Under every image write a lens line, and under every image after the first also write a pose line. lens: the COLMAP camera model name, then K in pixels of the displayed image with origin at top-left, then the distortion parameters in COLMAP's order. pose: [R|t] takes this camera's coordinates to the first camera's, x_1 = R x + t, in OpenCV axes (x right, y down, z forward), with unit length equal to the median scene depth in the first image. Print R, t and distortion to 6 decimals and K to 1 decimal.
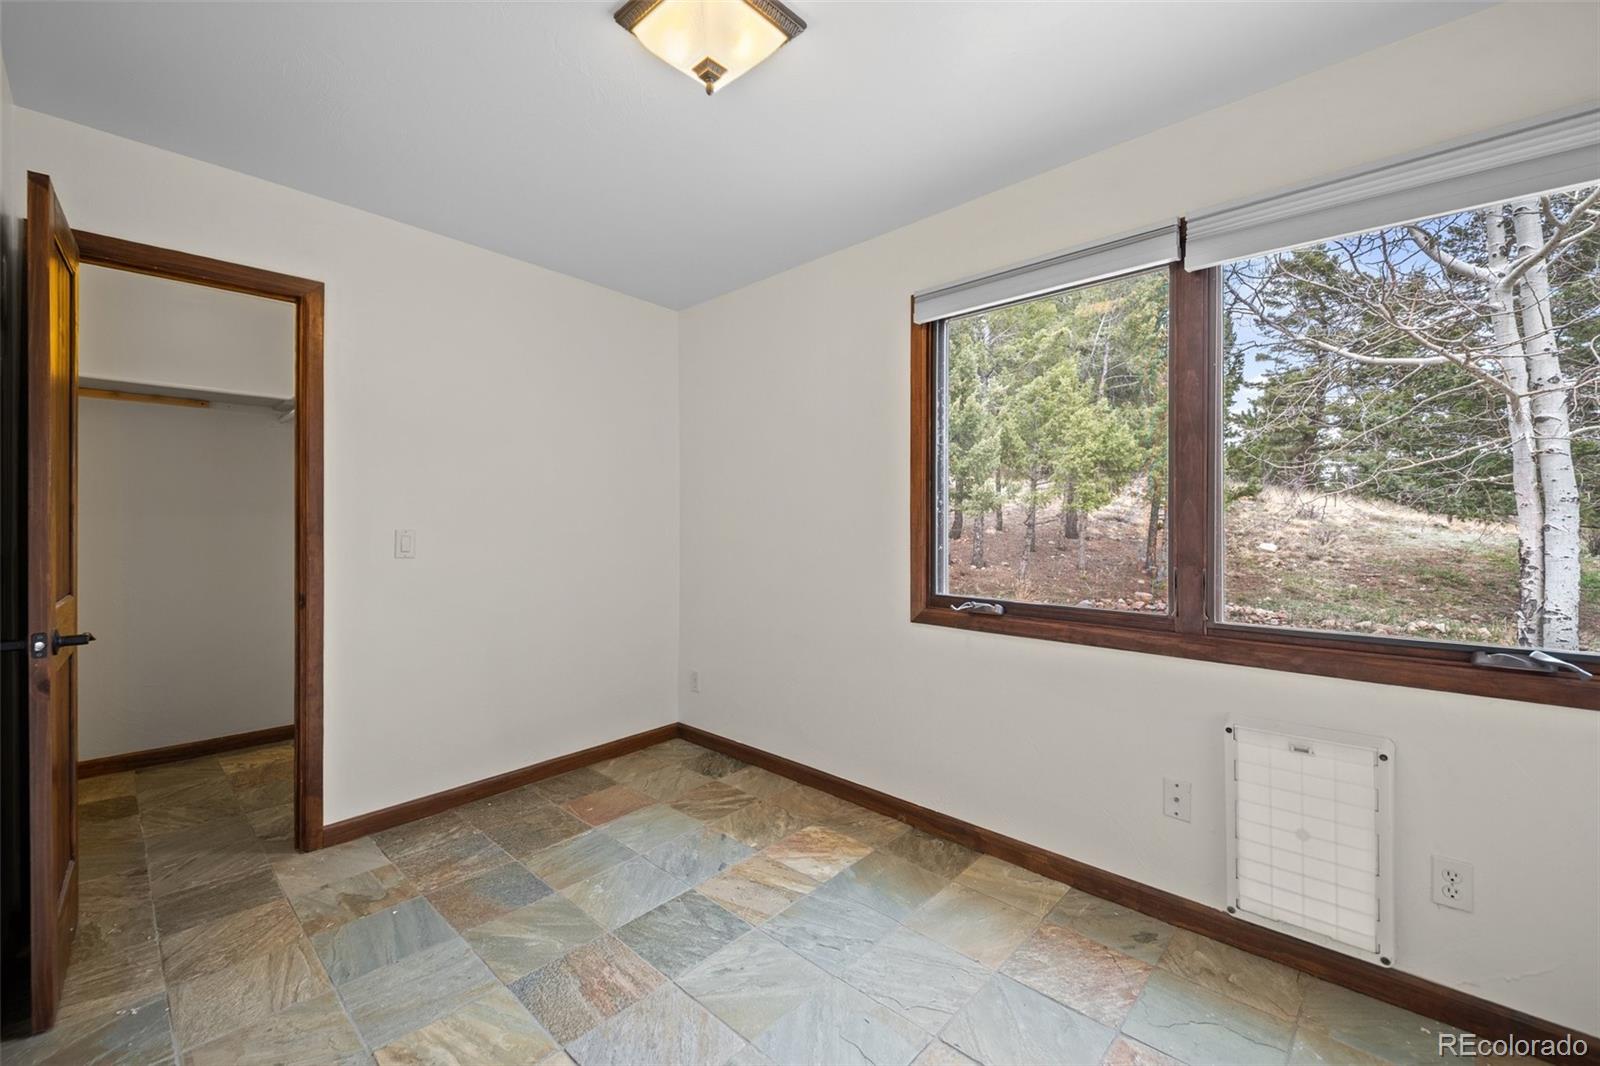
lens RADIAL K [[637.4, 0, 798.1], [0, 637.4, 523.0], [0, 0, 1]] dist [-0.020964, -0.000167]
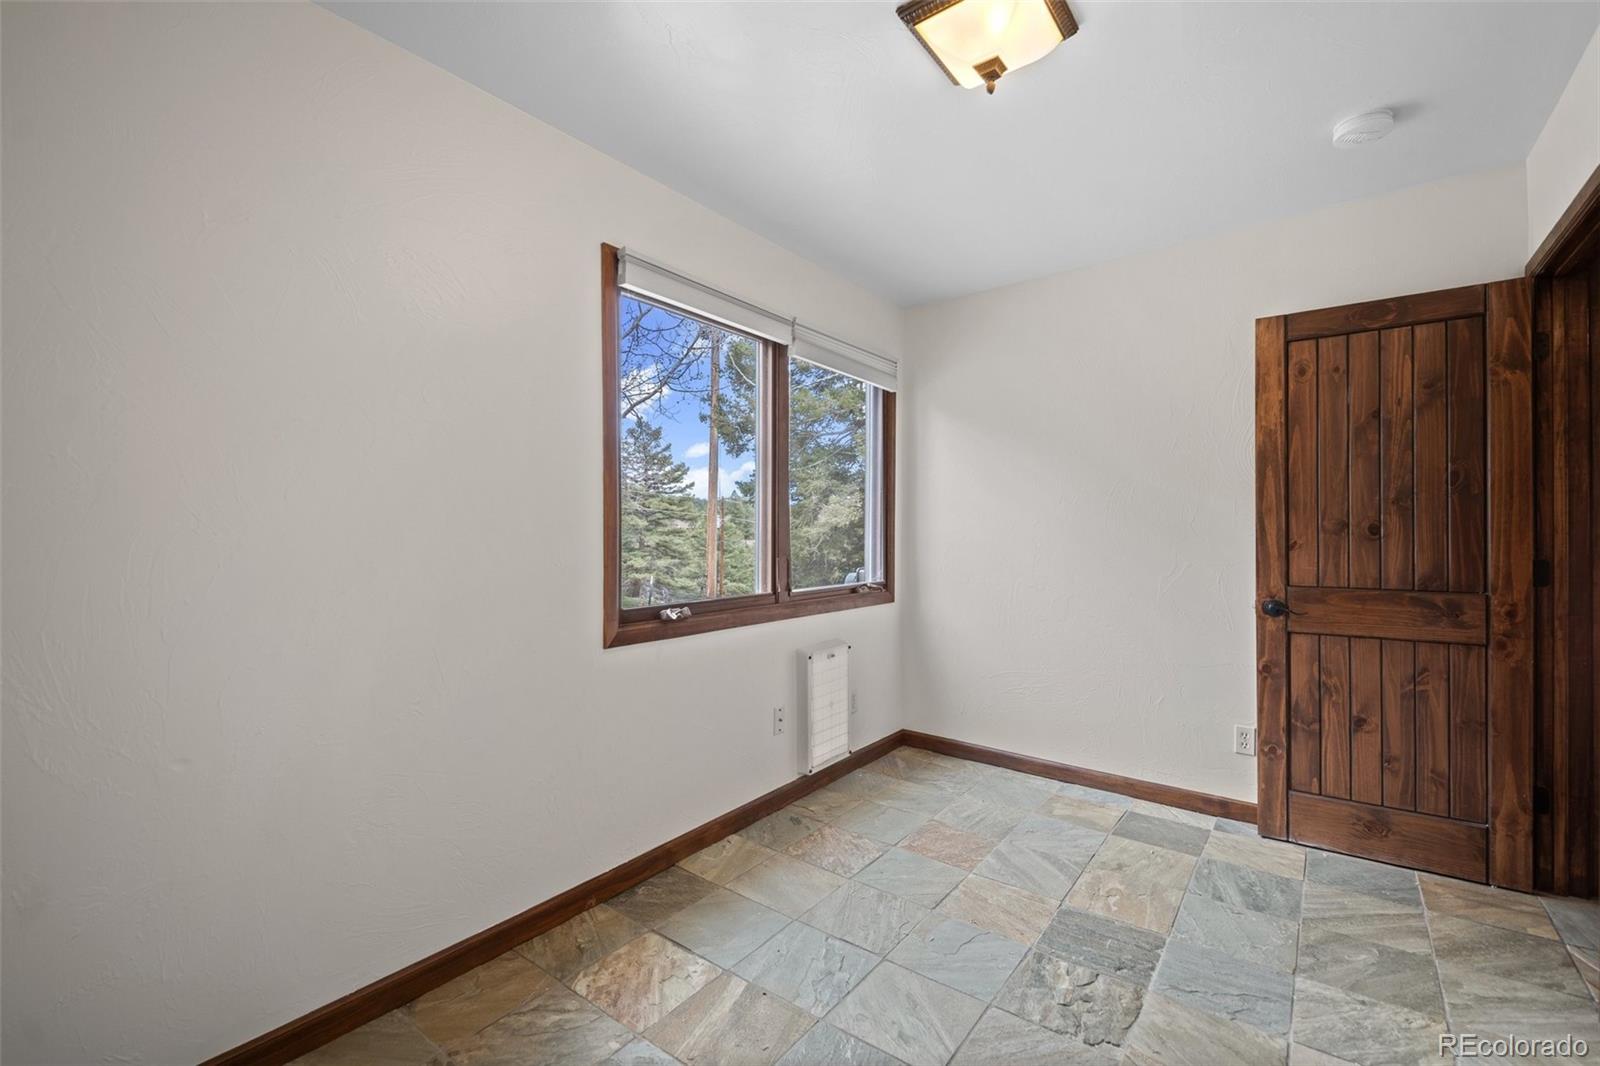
lens RADIAL K [[665.5, 0, 800.0], [0, 665.5, 533.0], [0, 0, 1]] dist [0.015153, -0.000091]
pose [[-0.082601, -0.007151, 0.996557, -0.810532], [0.005440, 0.999956, 0.007626, 0.002470], [-0.996568, 0.006051, -0.082558, 0.960849]]
